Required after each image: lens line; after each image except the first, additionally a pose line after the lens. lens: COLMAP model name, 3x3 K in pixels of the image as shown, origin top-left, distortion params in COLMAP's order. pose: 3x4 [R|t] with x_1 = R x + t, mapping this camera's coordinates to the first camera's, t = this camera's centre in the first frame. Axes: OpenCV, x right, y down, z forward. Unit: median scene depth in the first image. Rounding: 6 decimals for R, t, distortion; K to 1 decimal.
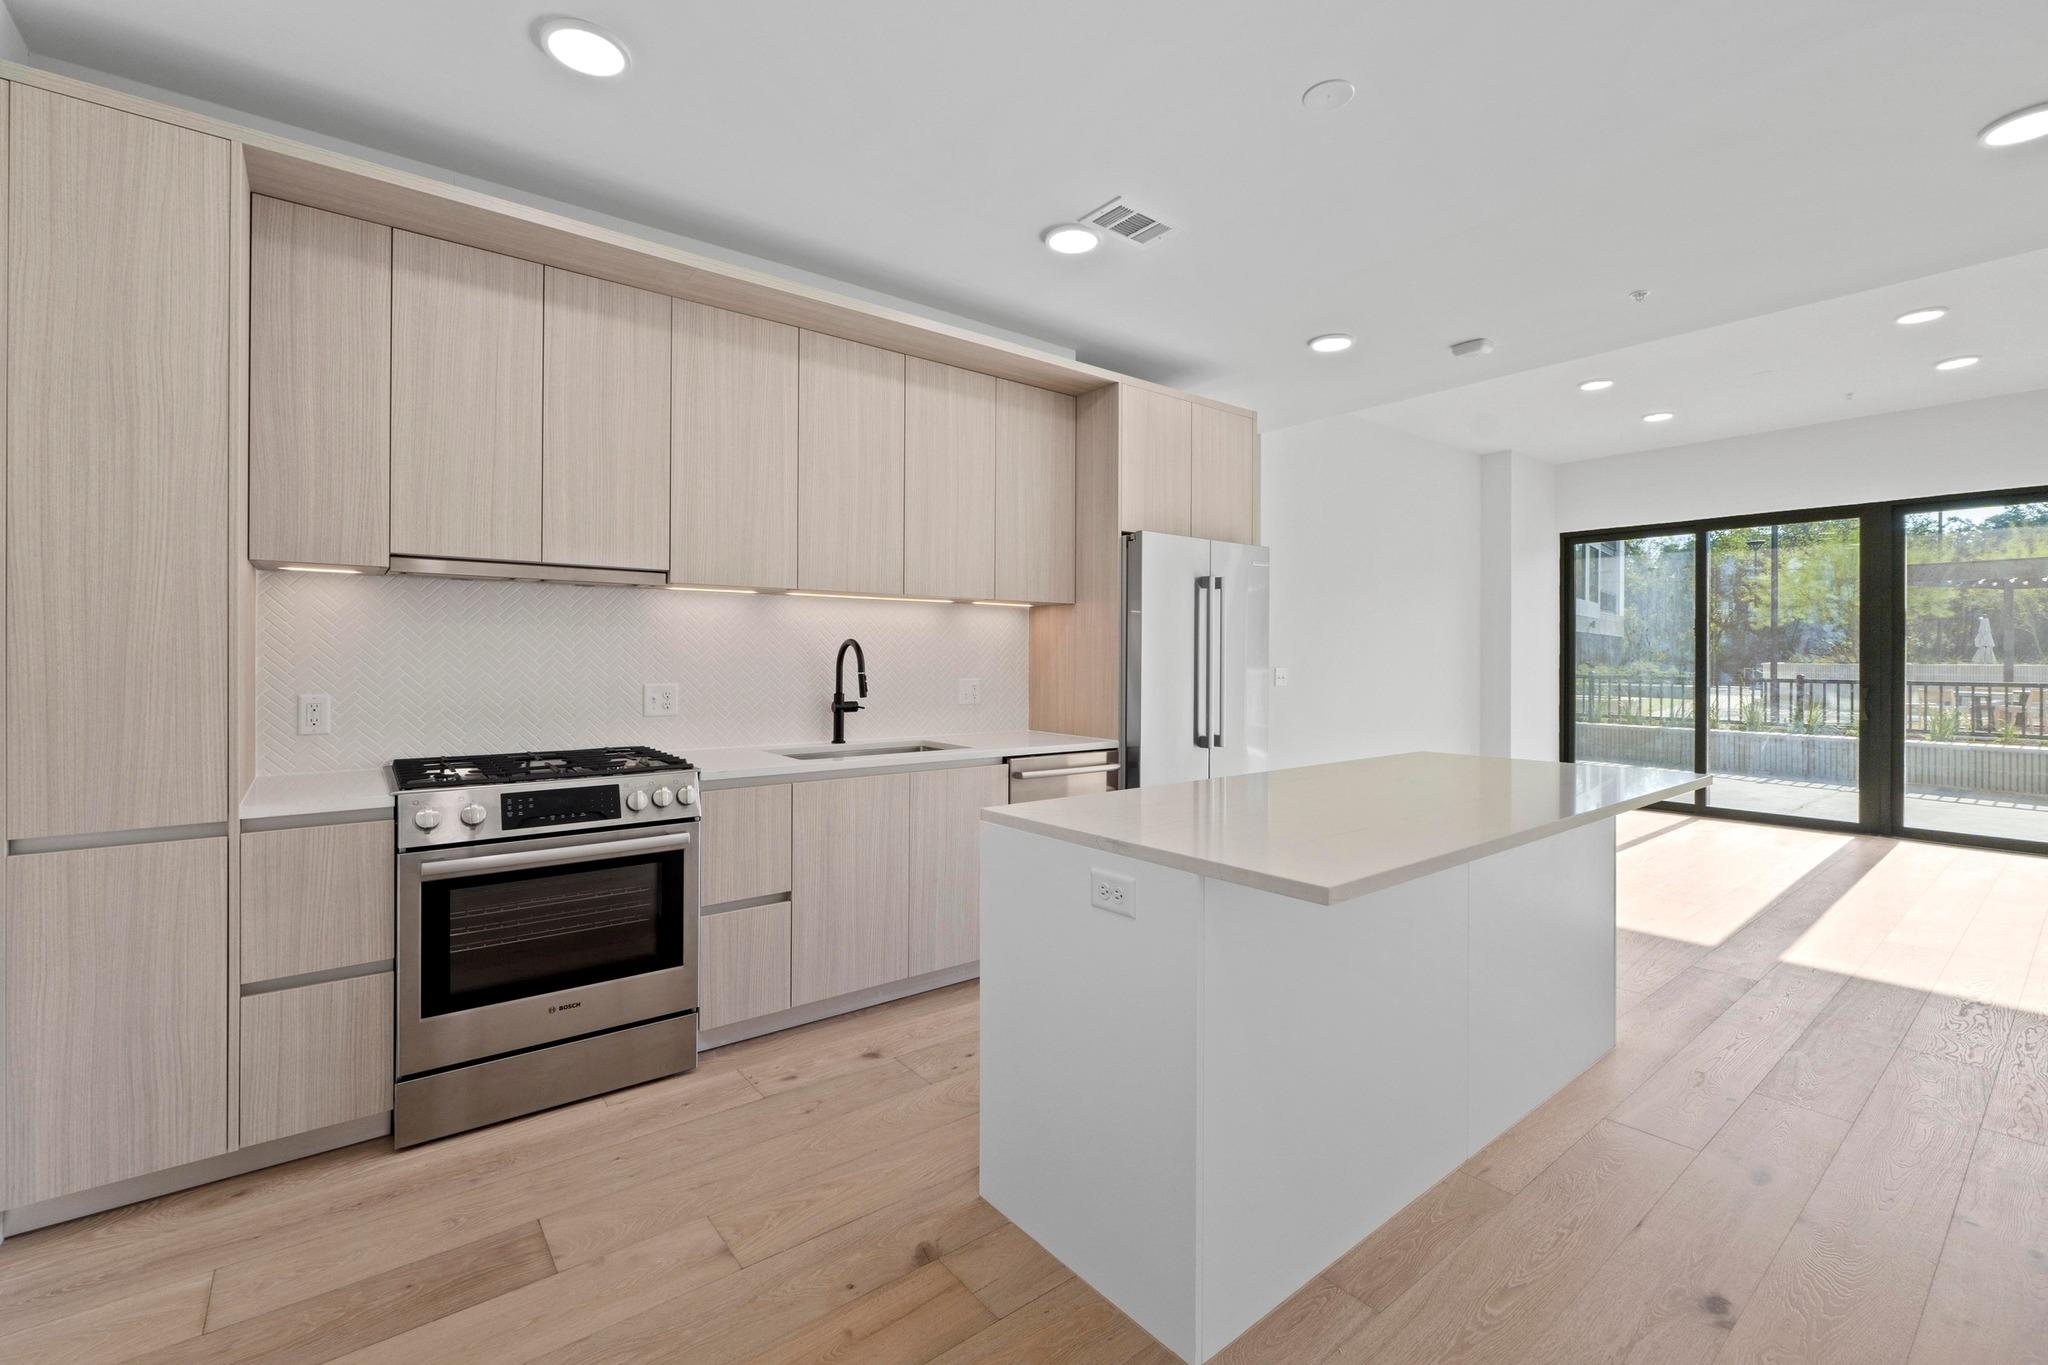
lens RADIAL K [[873.5, 0, 1025.0], [0, 873.5, 658.7], [0, 0, 1]] dist [-0.007795, -0.000450]
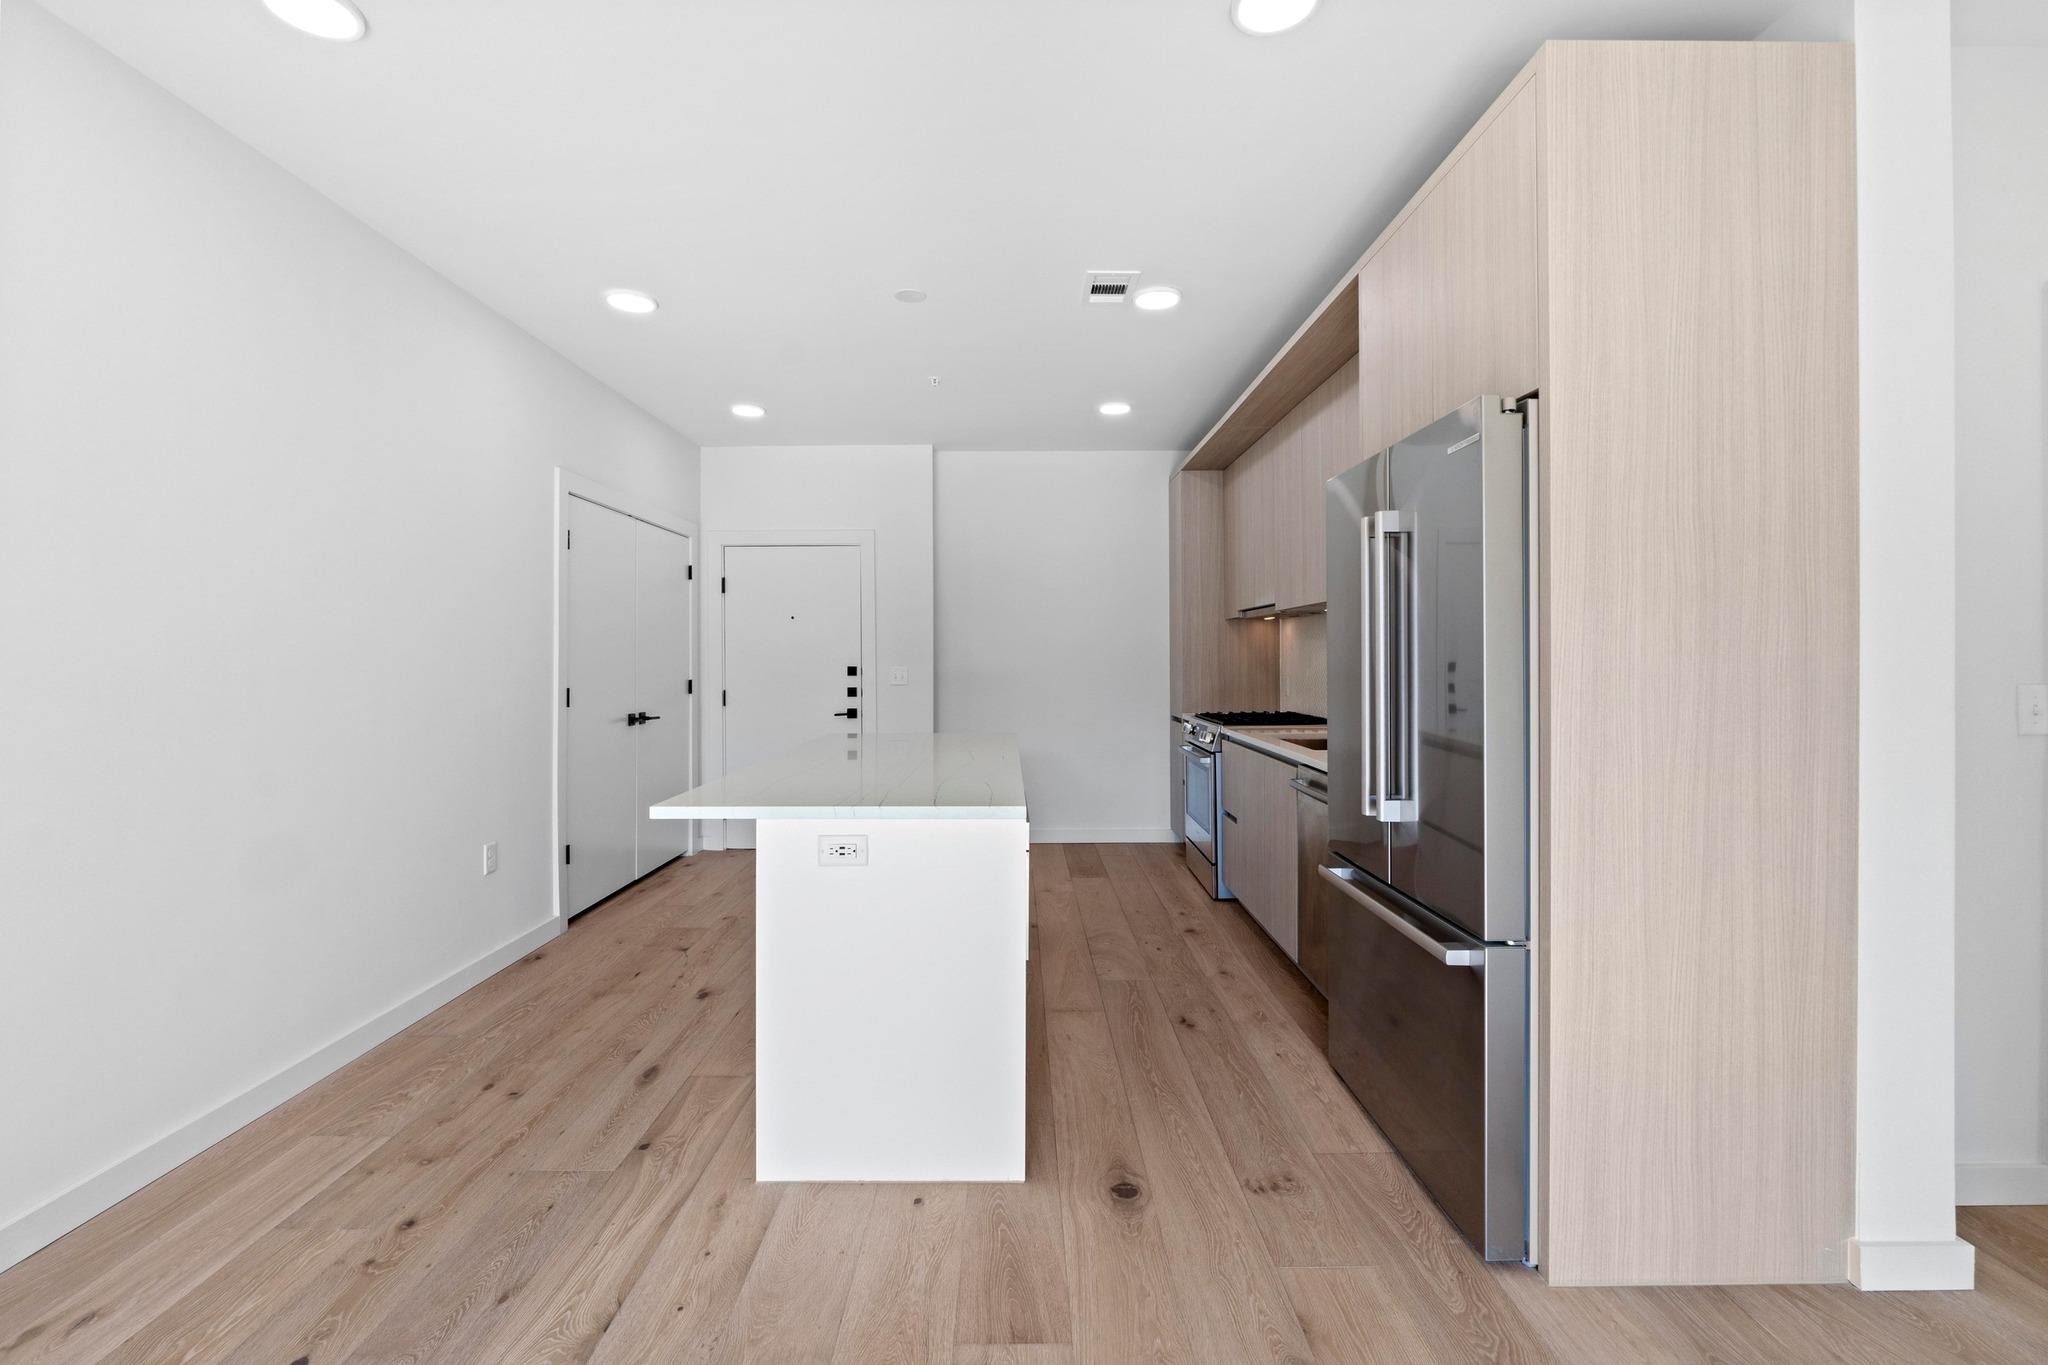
lens RADIAL K [[873.5, 0, 1017.8], [0, 873.5, 660.1], [0, 0, 1]] dist [-0.007795, -0.000450]
pose [[-0.615704, 0.001502, -0.787976, 1.105543], [0.001092, 0.999999, 0.001053, -0.001729], [0.787977, -0.000212, -0.615705, 1.601007]]
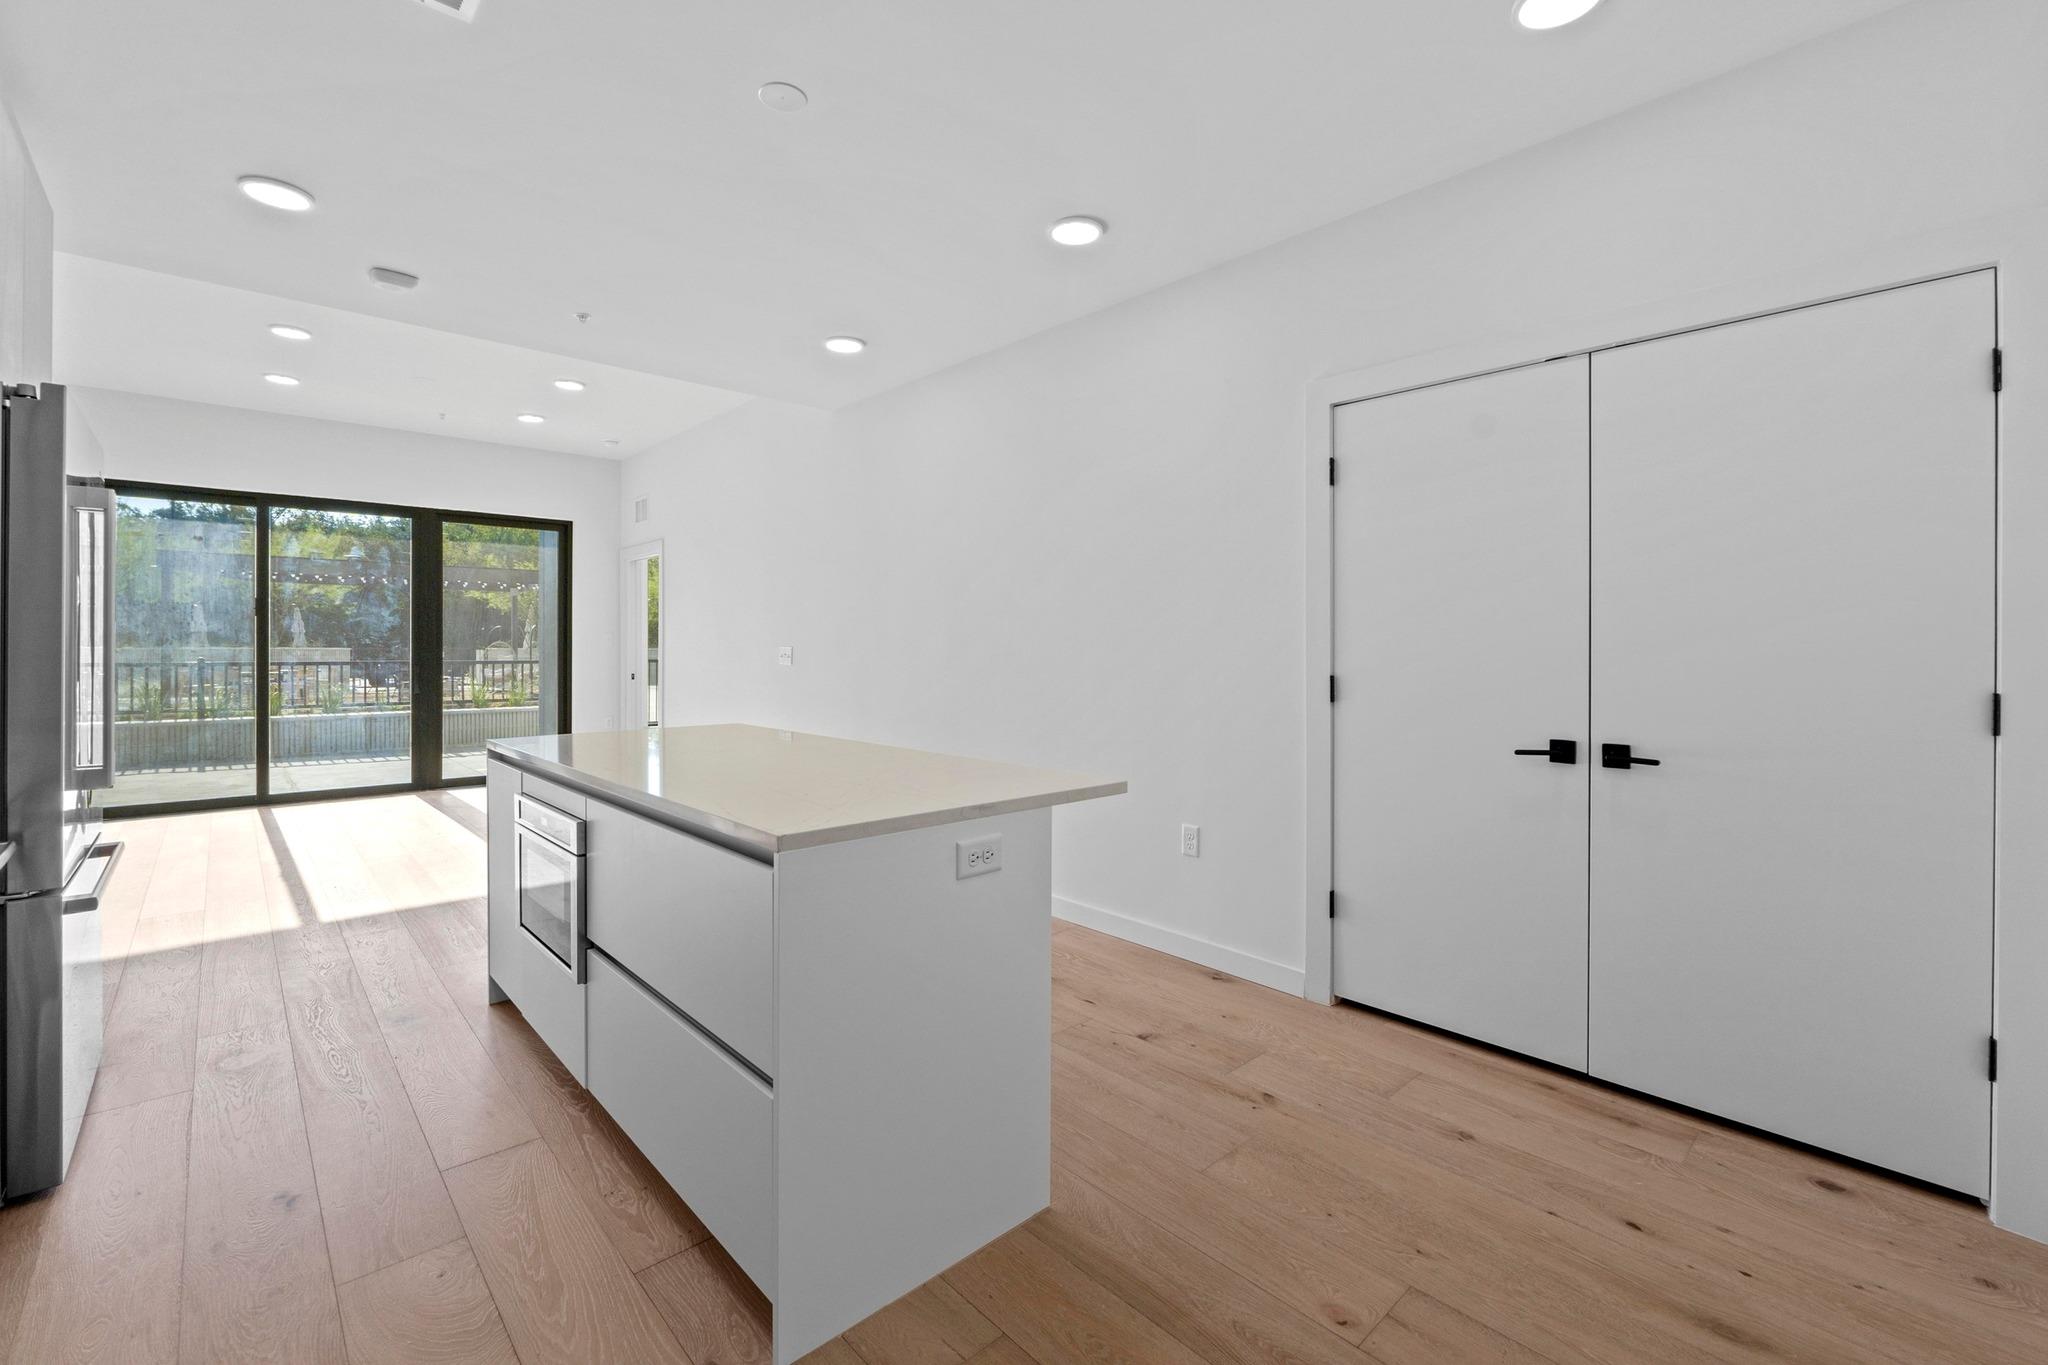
lens RADIAL K [[873.5, 0, 1027.7], [0, 873.5, 649.7], [0, 0, 1]] dist [-0.007795, -0.000450]
pose [[-0.083270, -0.004085, 0.996519, -0.553194], [-0.002623, 0.999989, 0.003880, 0.009749], [-0.996524, -0.002291, -0.083280, 0.603301]]
